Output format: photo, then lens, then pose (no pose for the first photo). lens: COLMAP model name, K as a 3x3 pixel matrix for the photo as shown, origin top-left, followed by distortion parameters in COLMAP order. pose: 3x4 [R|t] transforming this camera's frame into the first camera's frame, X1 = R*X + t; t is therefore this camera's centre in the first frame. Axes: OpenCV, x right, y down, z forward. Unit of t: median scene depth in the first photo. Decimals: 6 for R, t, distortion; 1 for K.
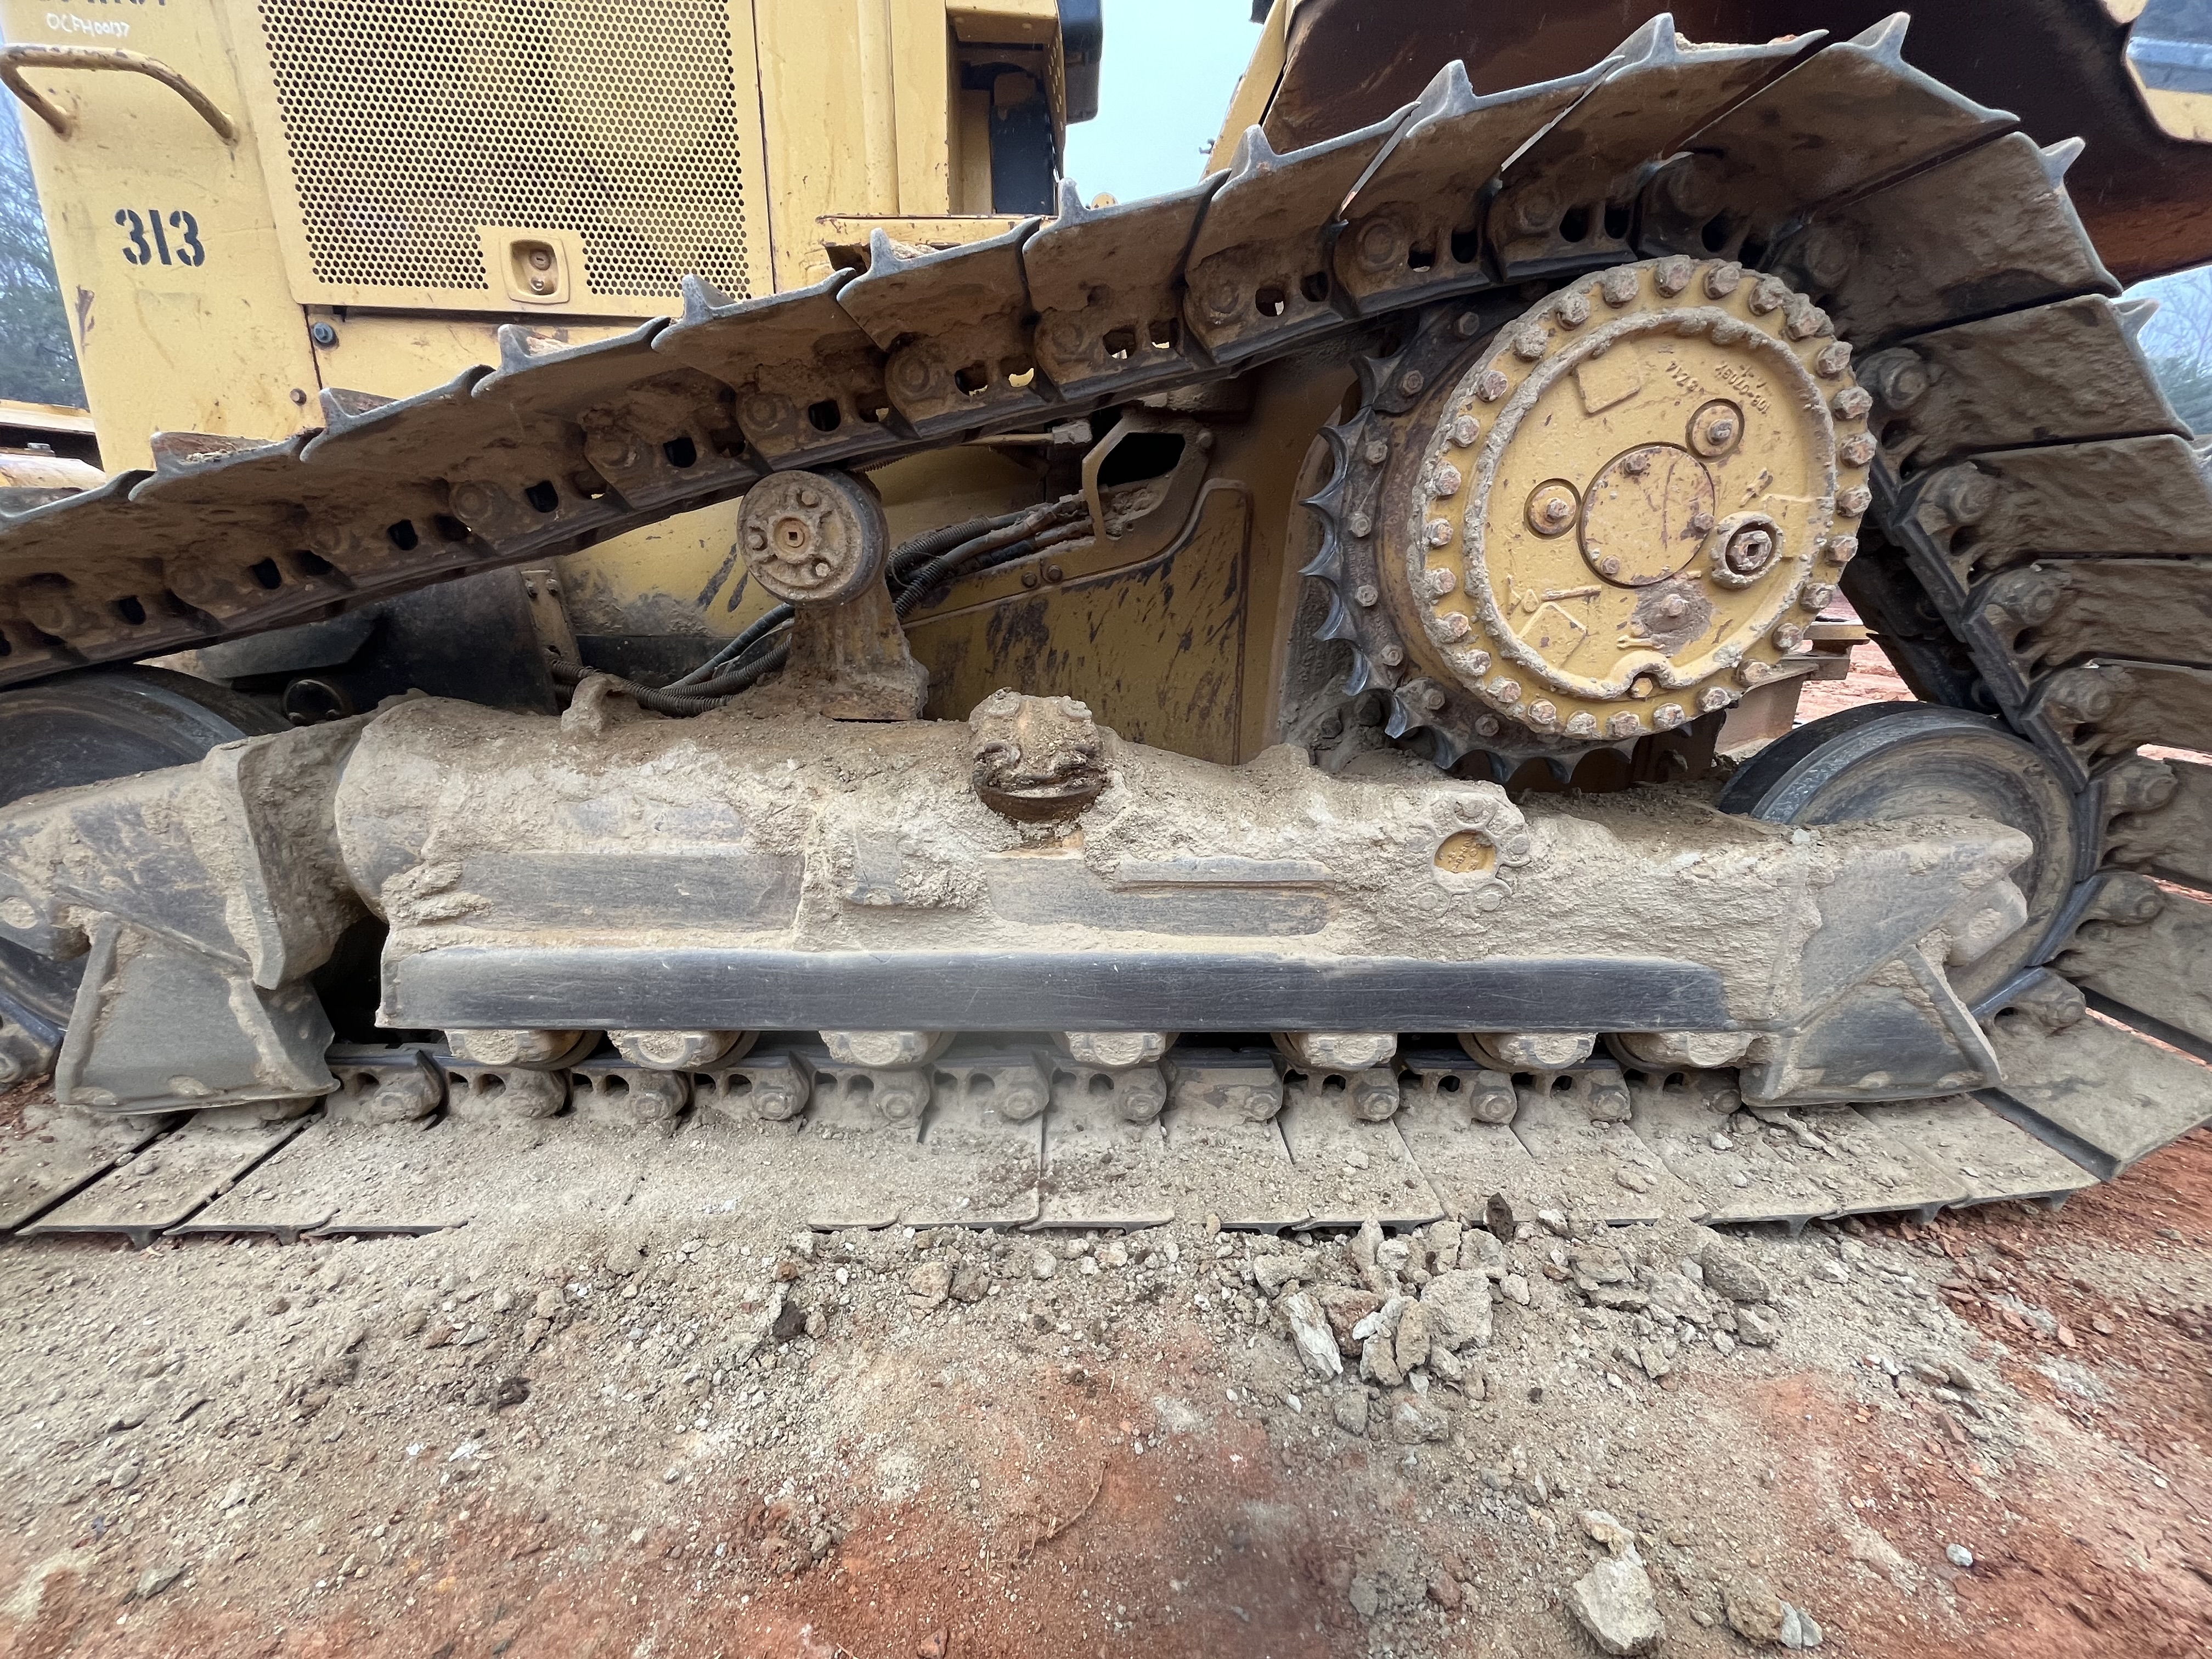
lens RADIAL K [[913.8, 0, 1109.1], [0, 913.8, 826.5], [0, 0, 1]] dist [-0.002924, -0.000429]
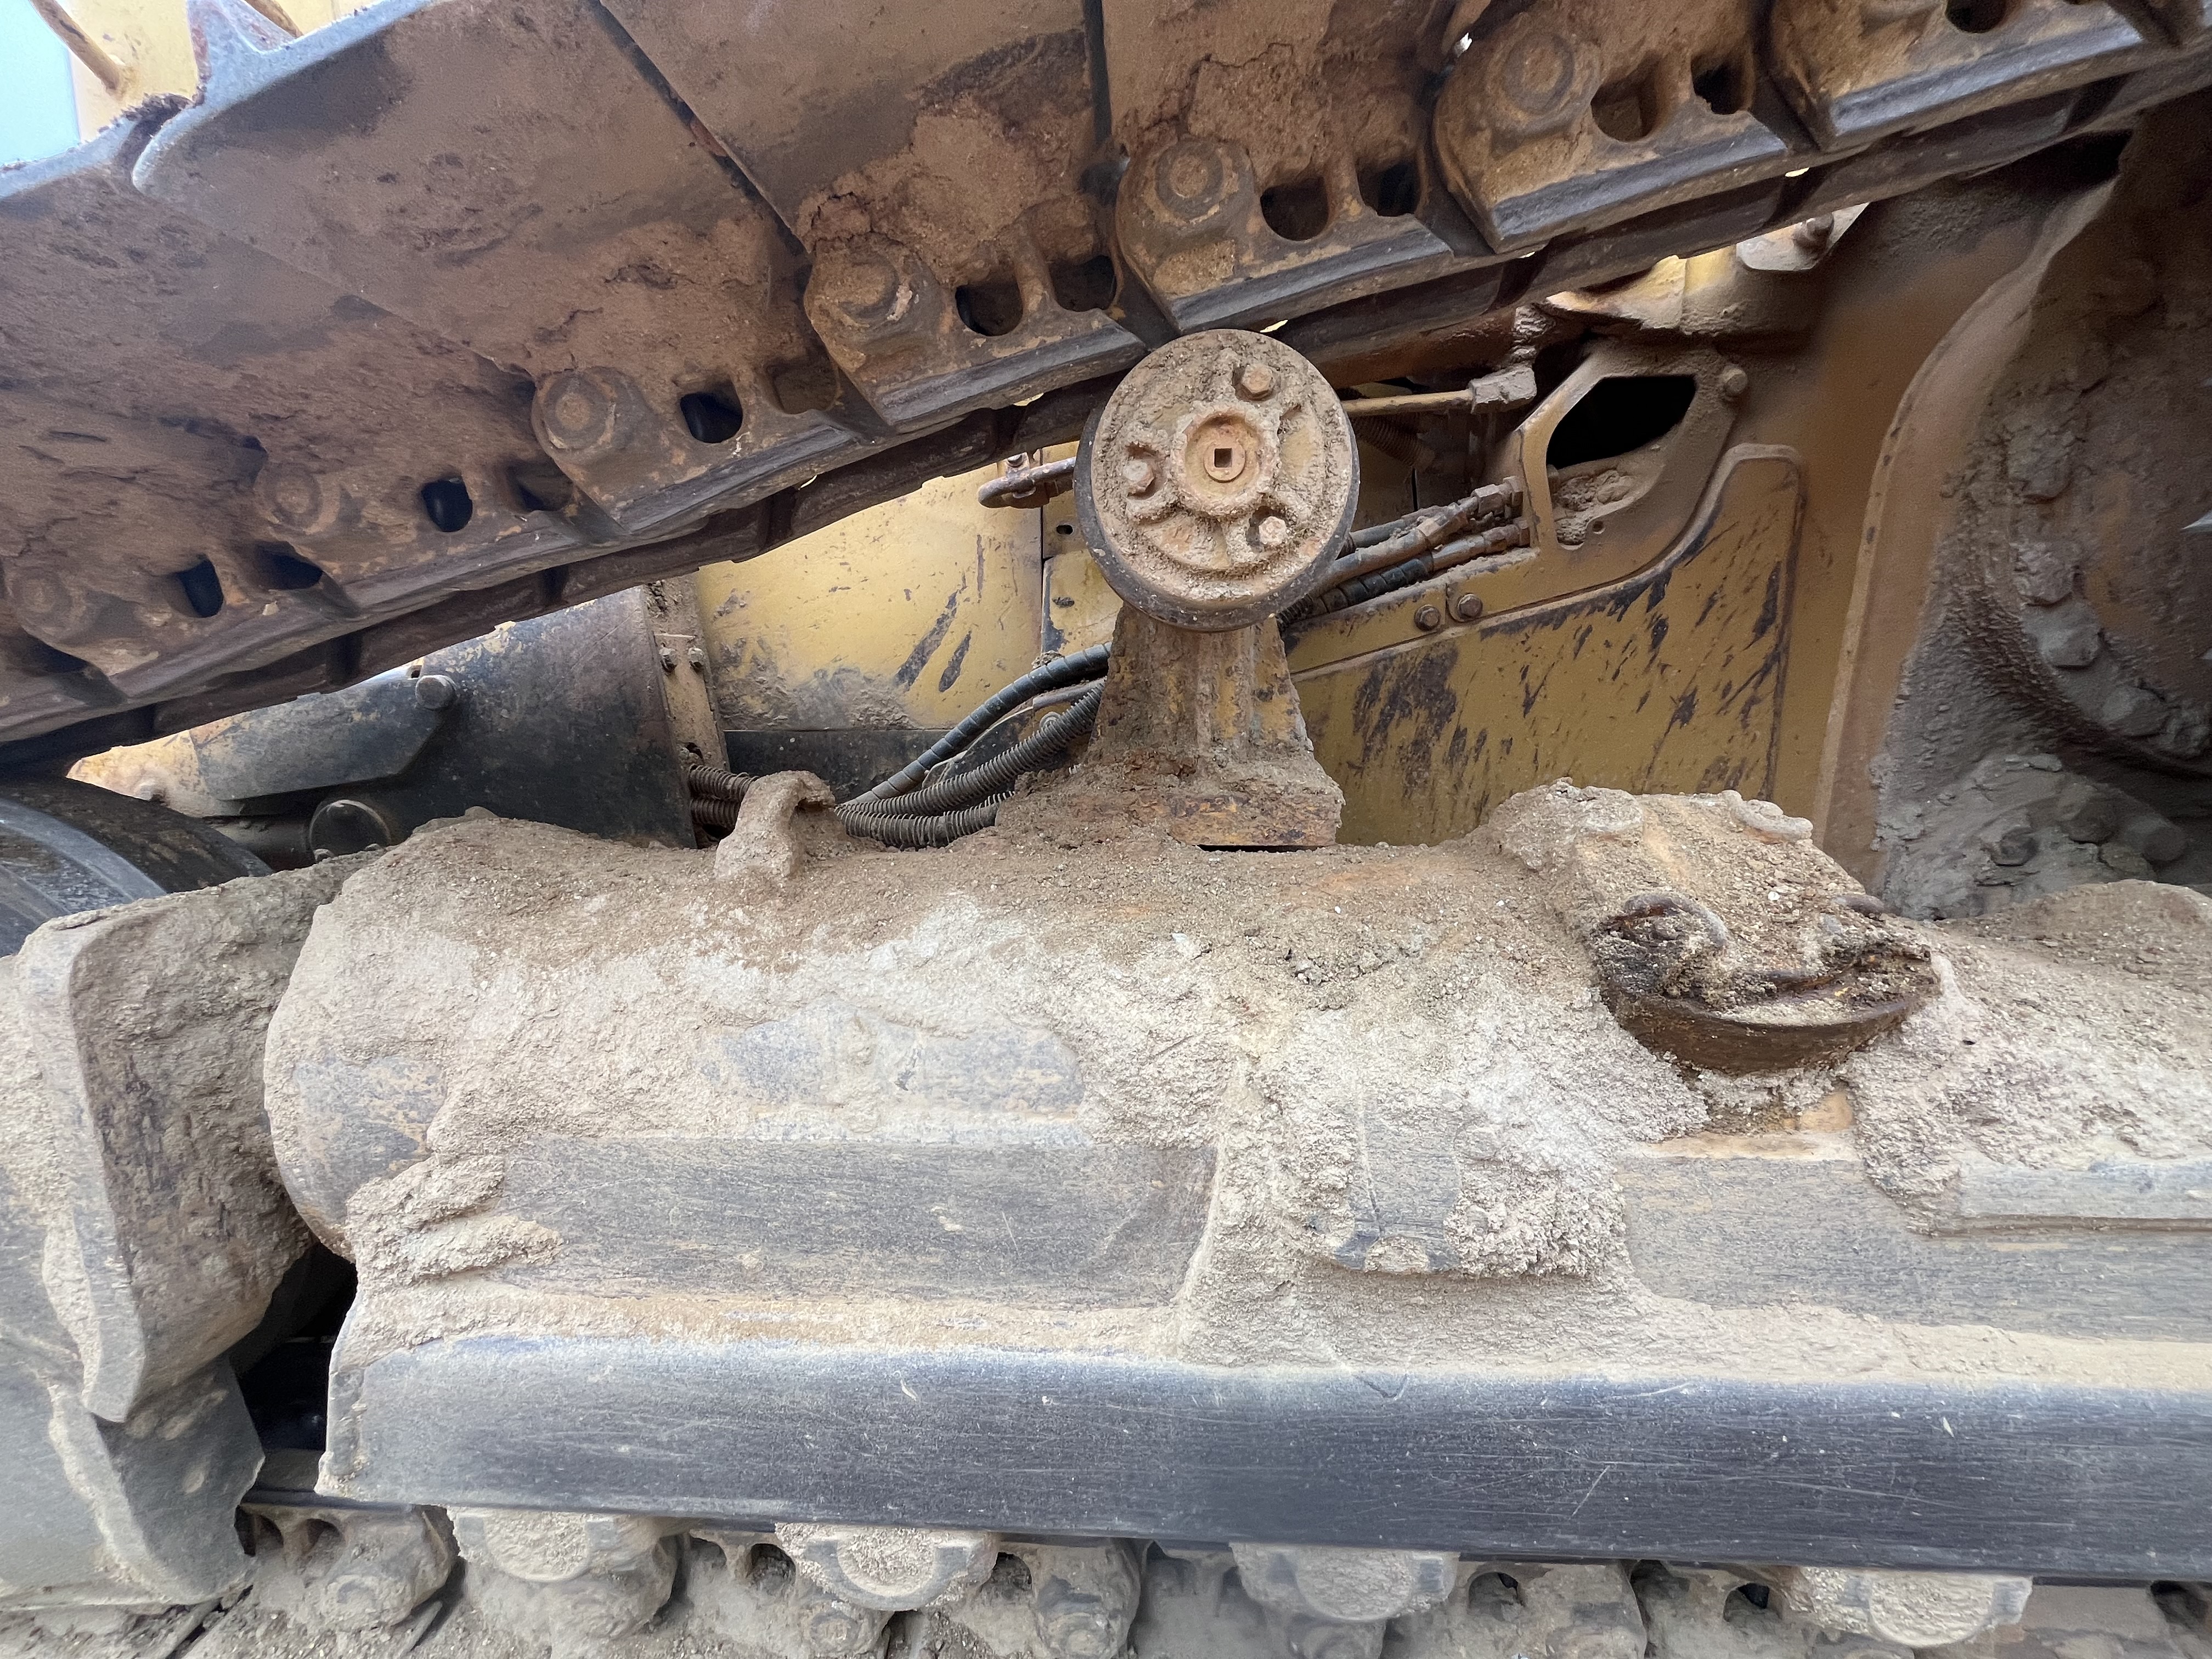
lens RADIAL K [[913.8, 0, 1107.2], [0, 913.8, 820.2], [0, 0, 1]] dist [-0.002924, -0.000429]
pose [[0.995372, -0.018878, -0.094226, -0.335758], [0.005556, 0.990180, -0.139688, -0.064838], [0.095938, 0.138518, 0.985702, 0.517433]]
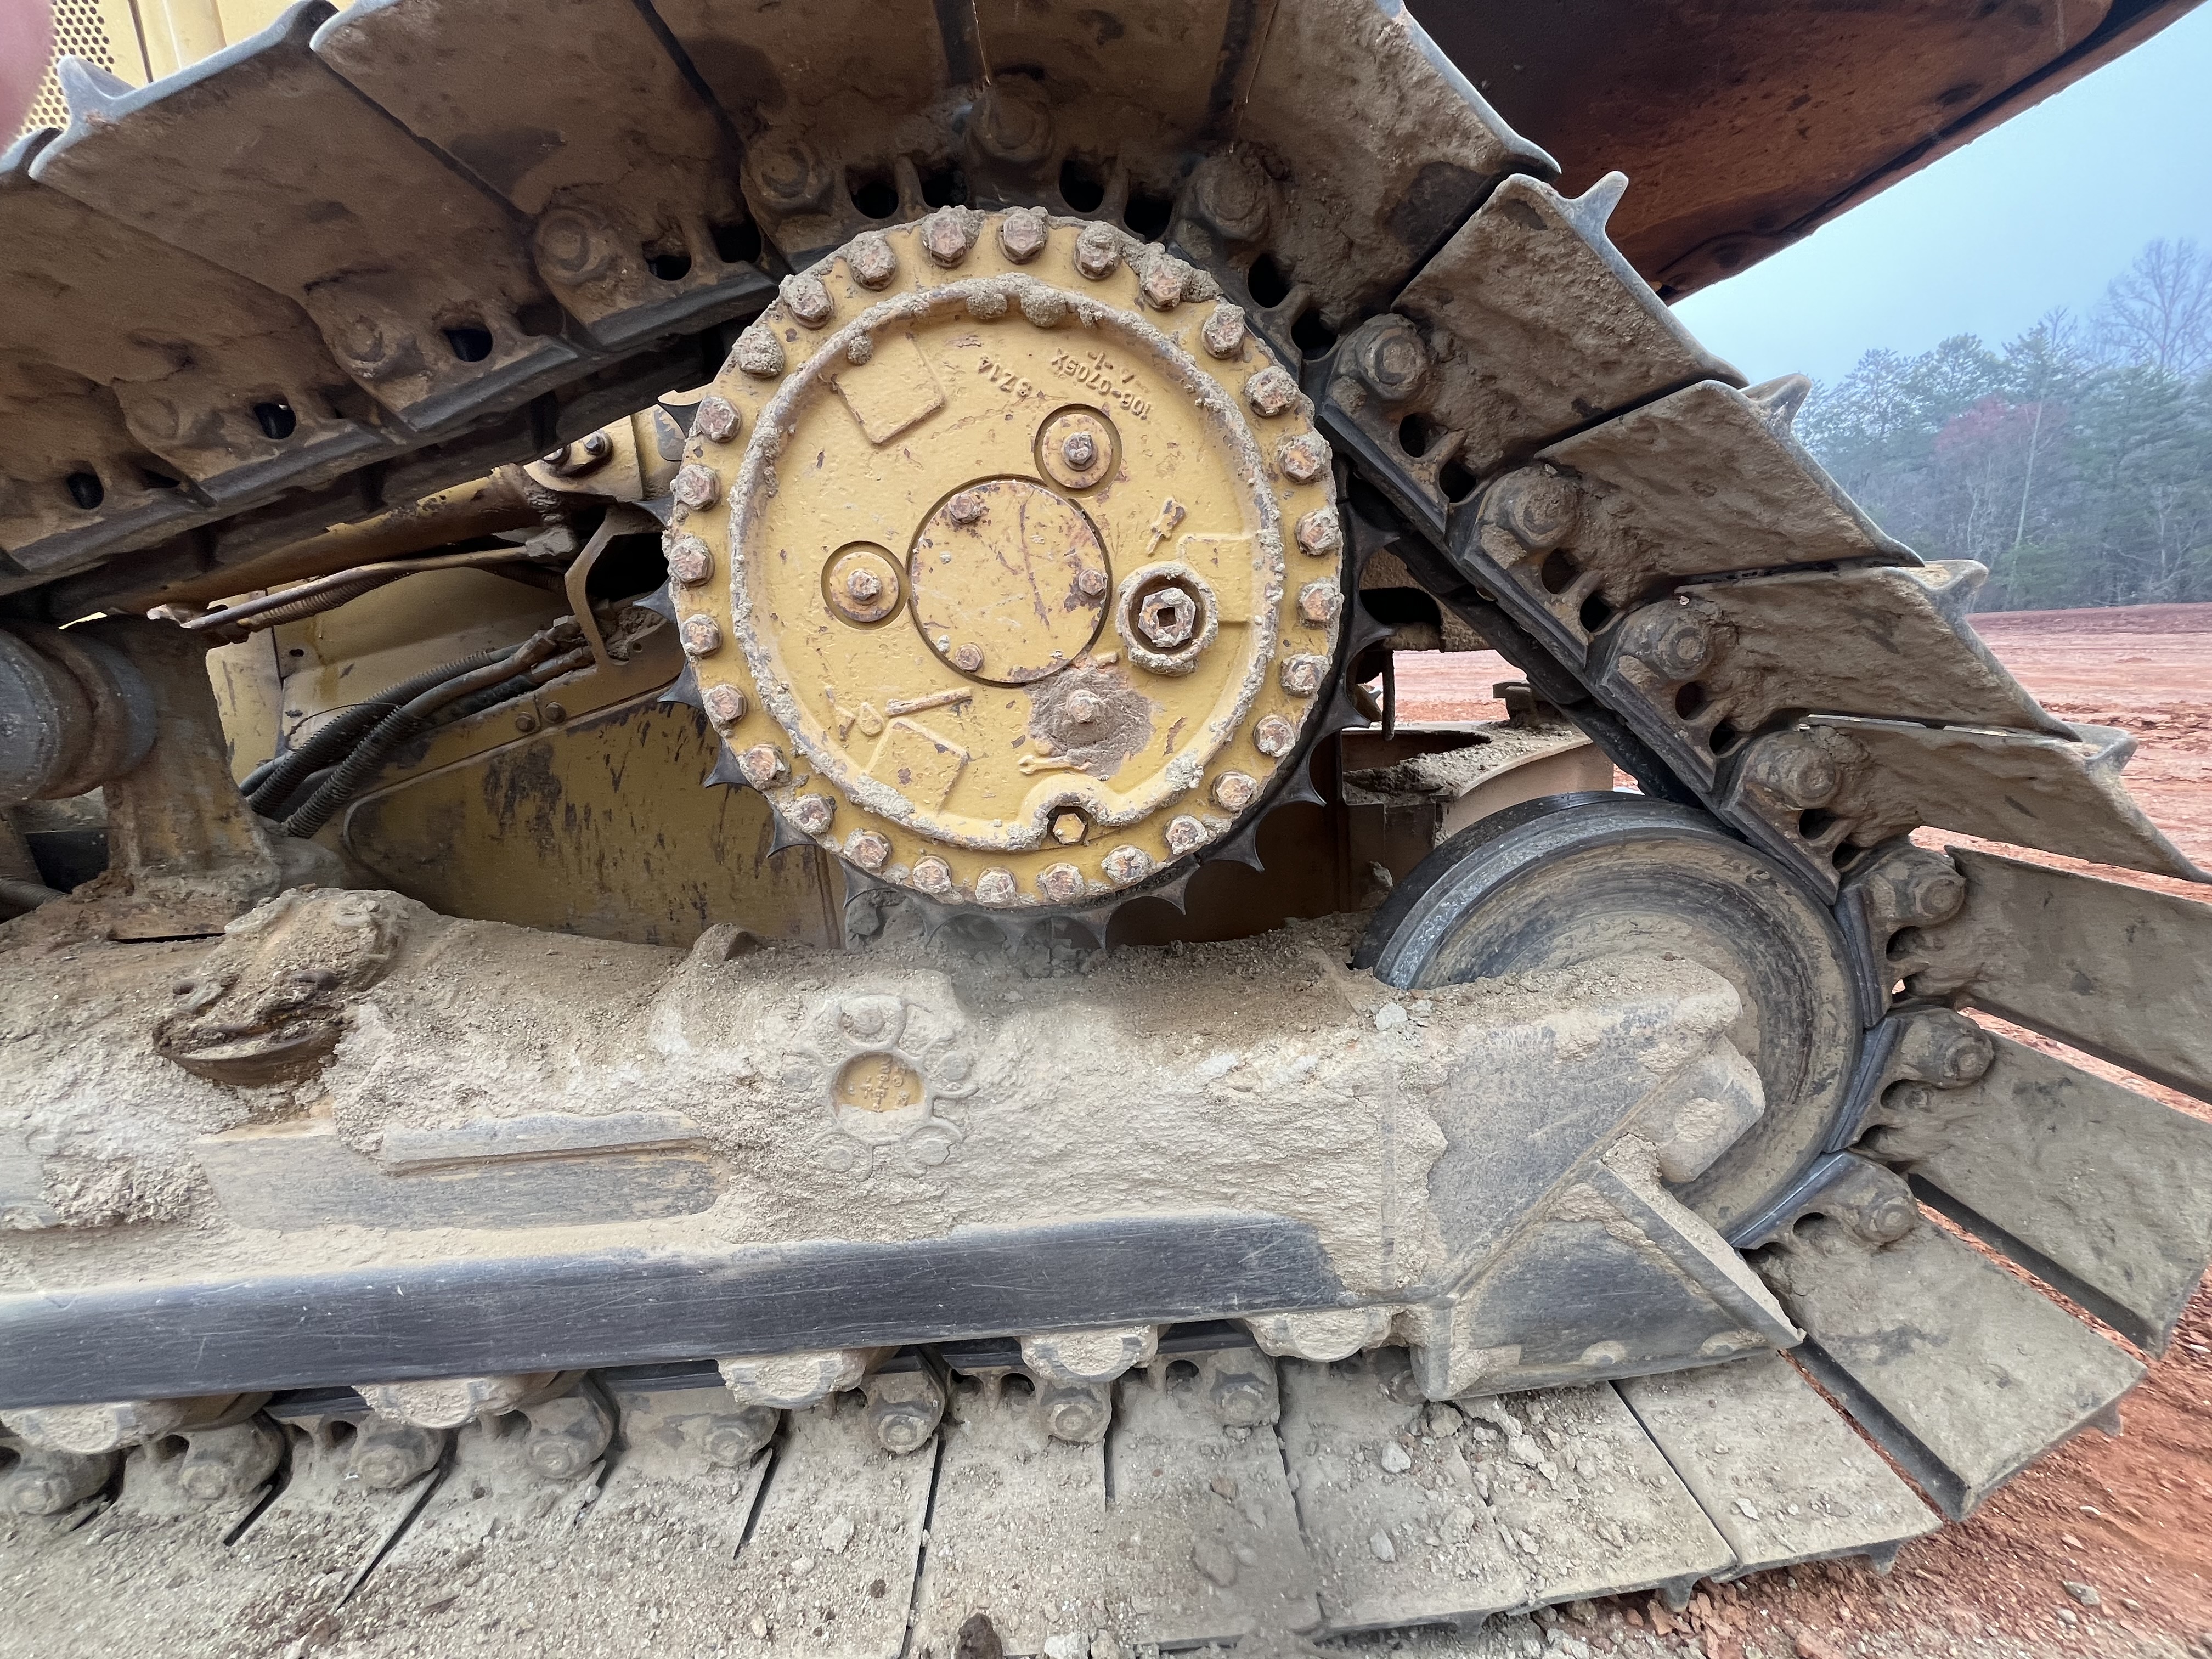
lens RADIAL K [[913.8, 0, 1100.6], [0, 913.8, 821.9], [0, 0, 1]] dist [-0.002924, -0.000429]
pose [[0.996051, -0.084838, -0.026172, 0.581331], [0.081641, 0.991061, -0.105508, -0.078016], [0.034889, 0.102955, 0.994074, 0.309416]]
